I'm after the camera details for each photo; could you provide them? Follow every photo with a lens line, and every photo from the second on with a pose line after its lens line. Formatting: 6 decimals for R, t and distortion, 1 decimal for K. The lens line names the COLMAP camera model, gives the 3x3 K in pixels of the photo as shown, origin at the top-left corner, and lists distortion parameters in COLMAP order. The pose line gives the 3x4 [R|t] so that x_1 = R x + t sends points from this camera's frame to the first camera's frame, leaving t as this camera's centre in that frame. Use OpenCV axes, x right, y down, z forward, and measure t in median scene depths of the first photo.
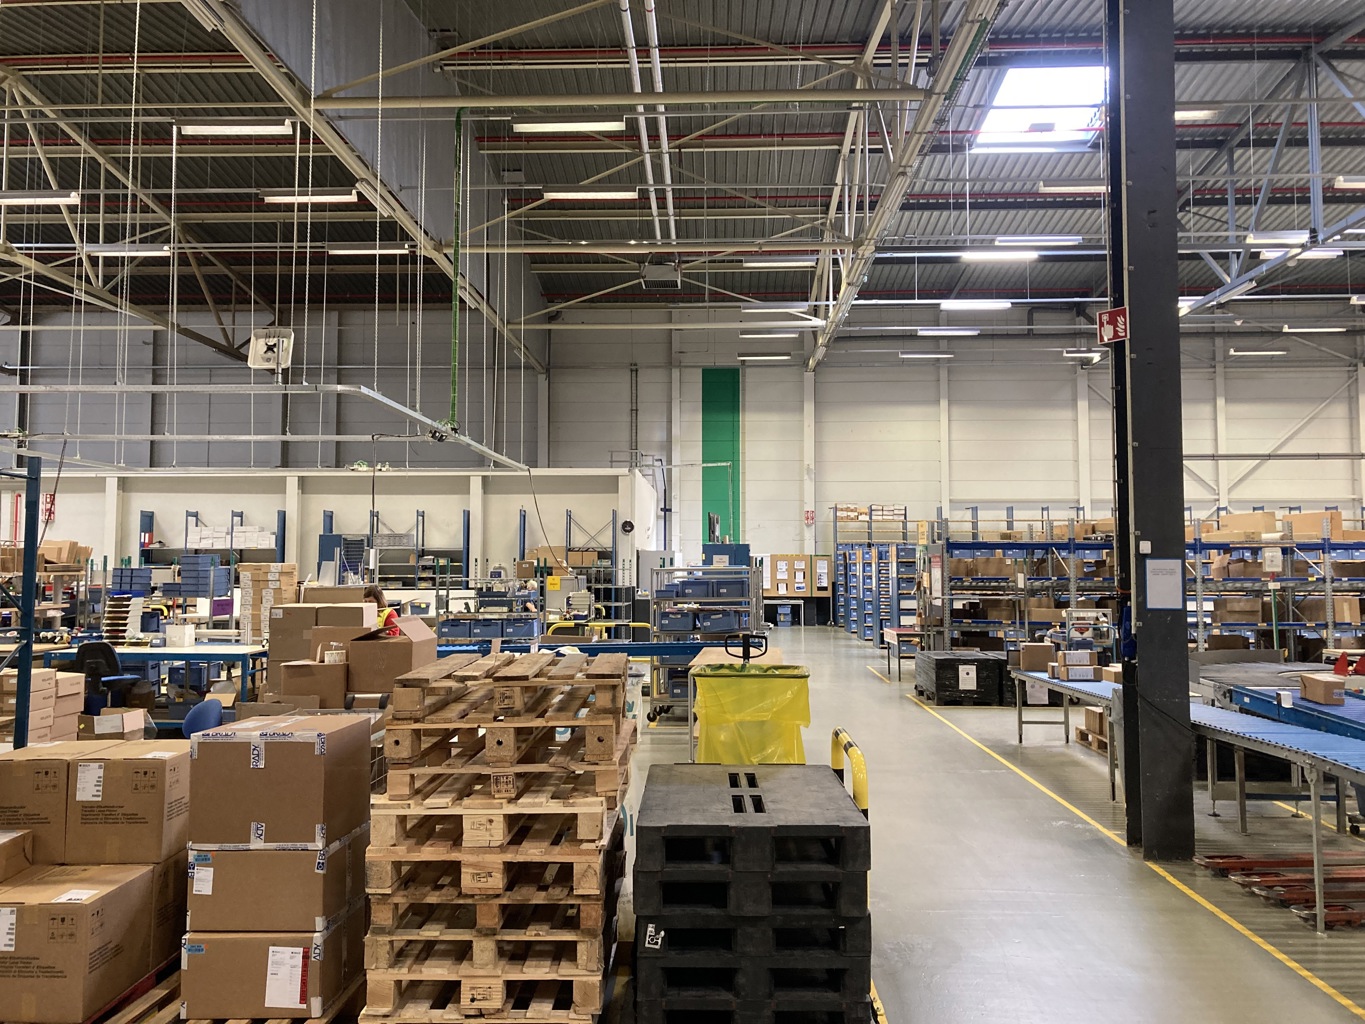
lens RADIAL K [[1111.7, 0, 684.2], [0, 1111.7, 503.4], [0, 0, 1]] dist [0.027803, 0.001516]
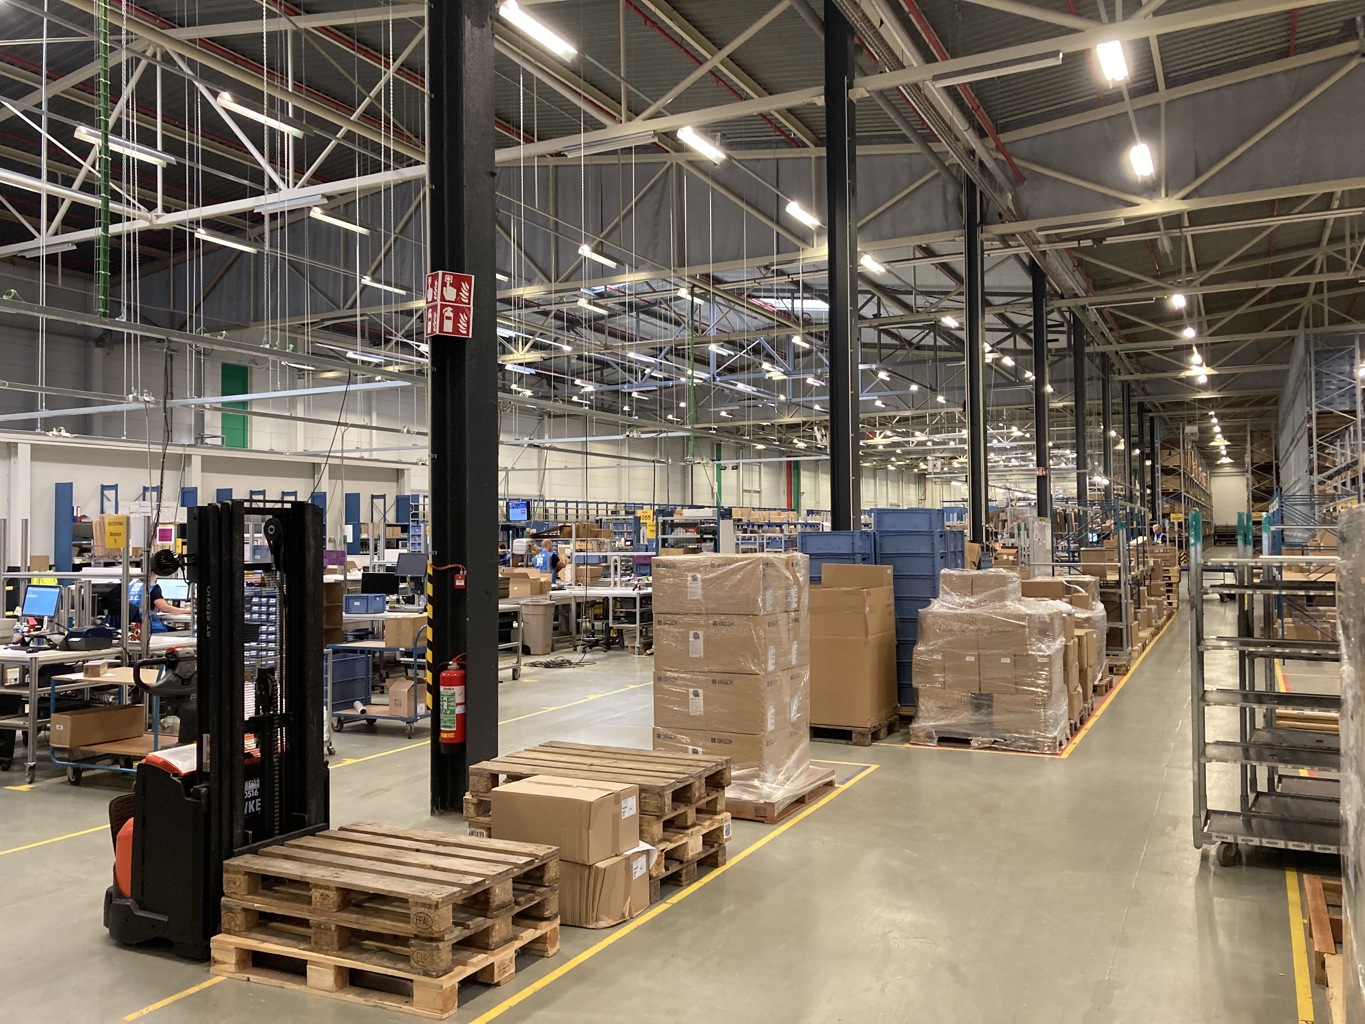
lens RADIAL K [[1111.7, 0, 684.2], [0, 1111.7, 503.4], [0, 0, 1]] dist [0.027803, 0.001516]
pose [[0.421272, 0.019283, 0.906729, -0.934280], [-0.037152, 0.999302, -0.003991, 0.007671], [-0.906173, -0.032005, 0.421694, 0.126848]]
